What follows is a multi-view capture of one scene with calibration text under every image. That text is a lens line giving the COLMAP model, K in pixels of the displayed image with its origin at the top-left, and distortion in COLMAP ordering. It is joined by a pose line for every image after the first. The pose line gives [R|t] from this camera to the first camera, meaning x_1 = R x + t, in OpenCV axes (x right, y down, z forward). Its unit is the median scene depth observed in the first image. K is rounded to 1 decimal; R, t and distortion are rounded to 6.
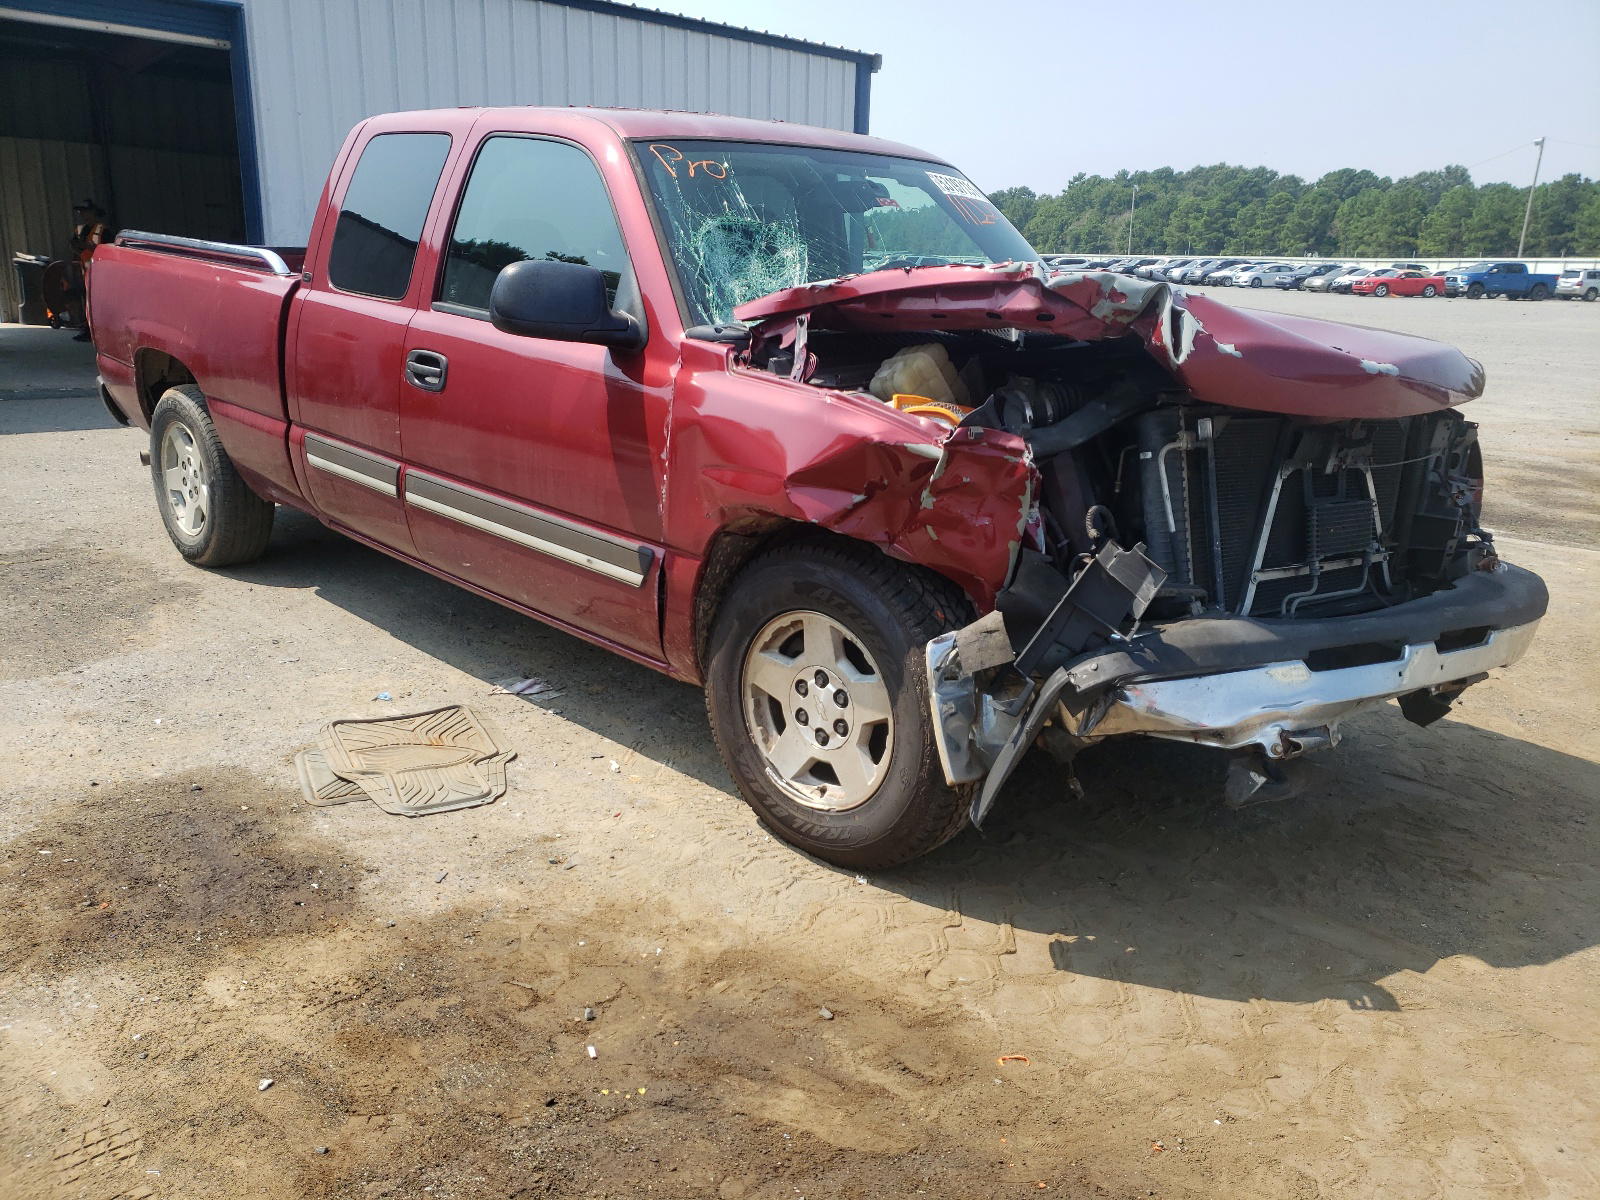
lens RADIAL K [[1240.1, 0, 800.0], [0, 1240.1, 600.0], [0, 0, 1]] dist [0.004625, 0.011015]
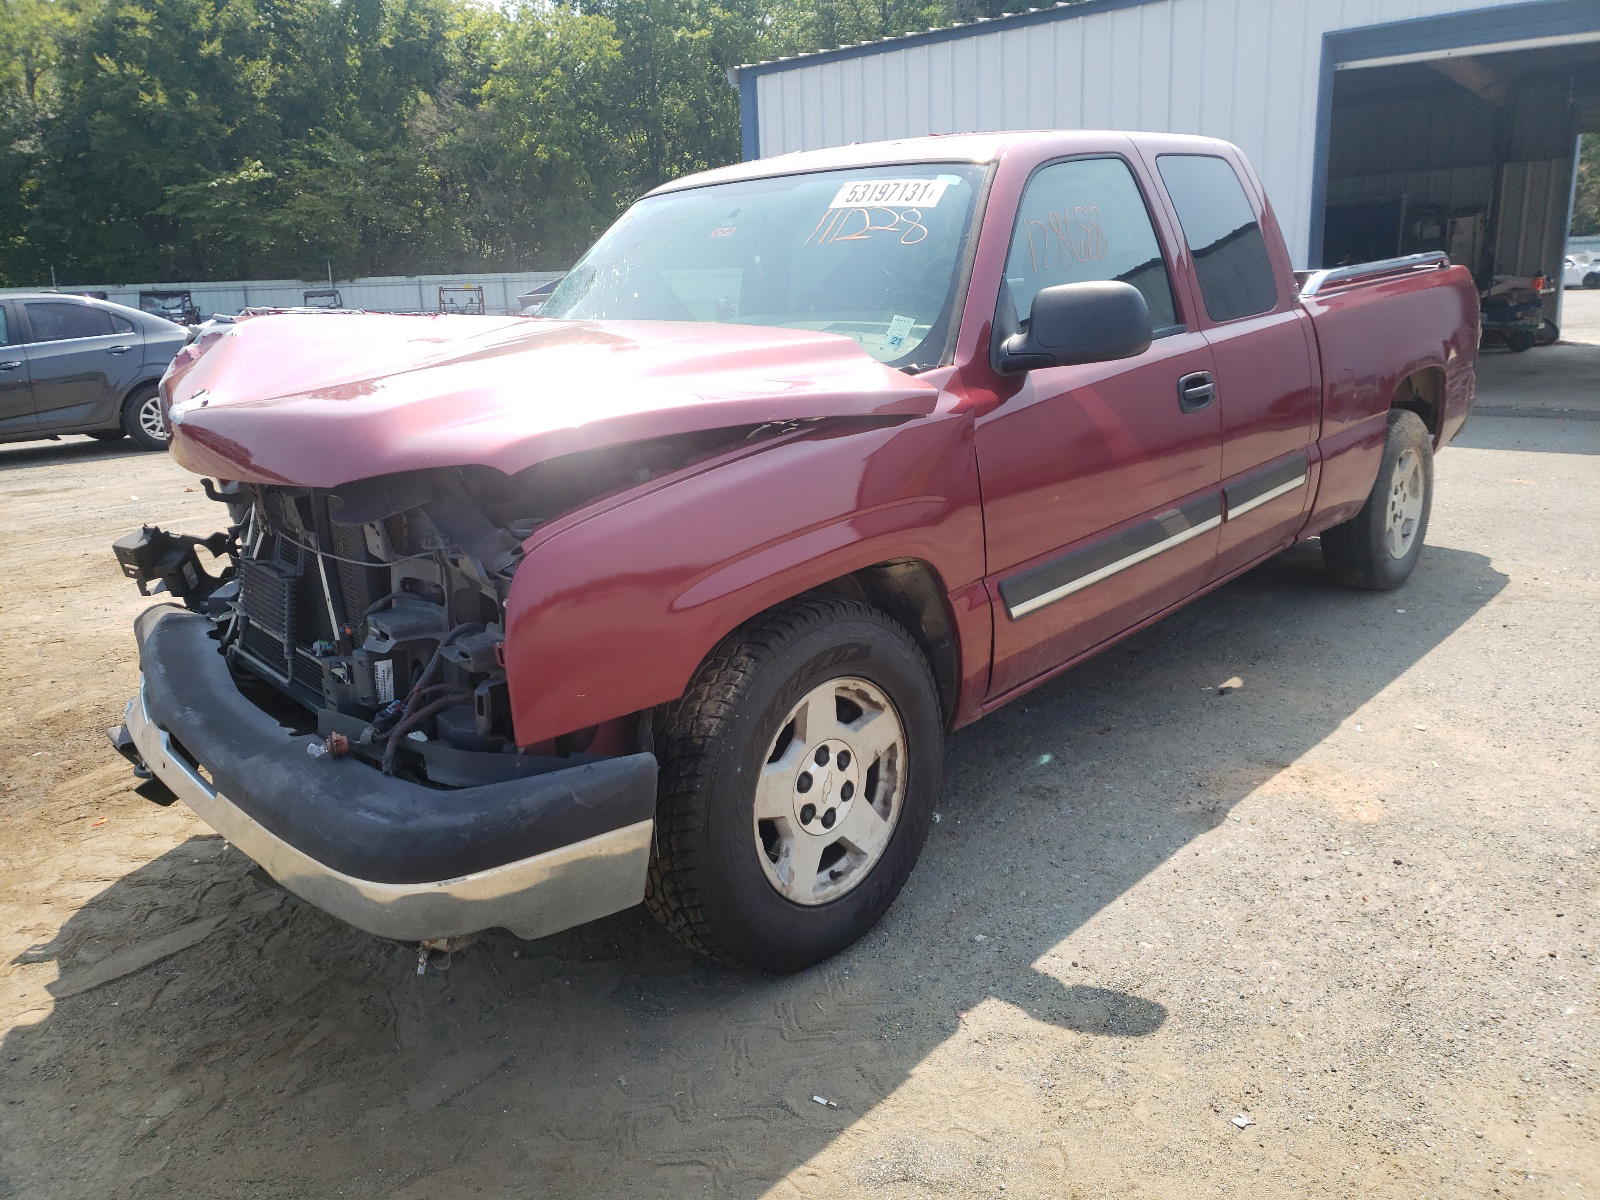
lens RADIAL K [[1240.1, 0, 800.0], [0, 1240.1, 600.0], [0, 0, 1]] dist [0.004625, 0.011015]
pose [[0.049518, 0.200942, -0.978351, 1.410432], [-0.225299, 0.956553, 0.185061, -0.327474], [0.973031, 0.211257, 0.092638, 1.373850]]
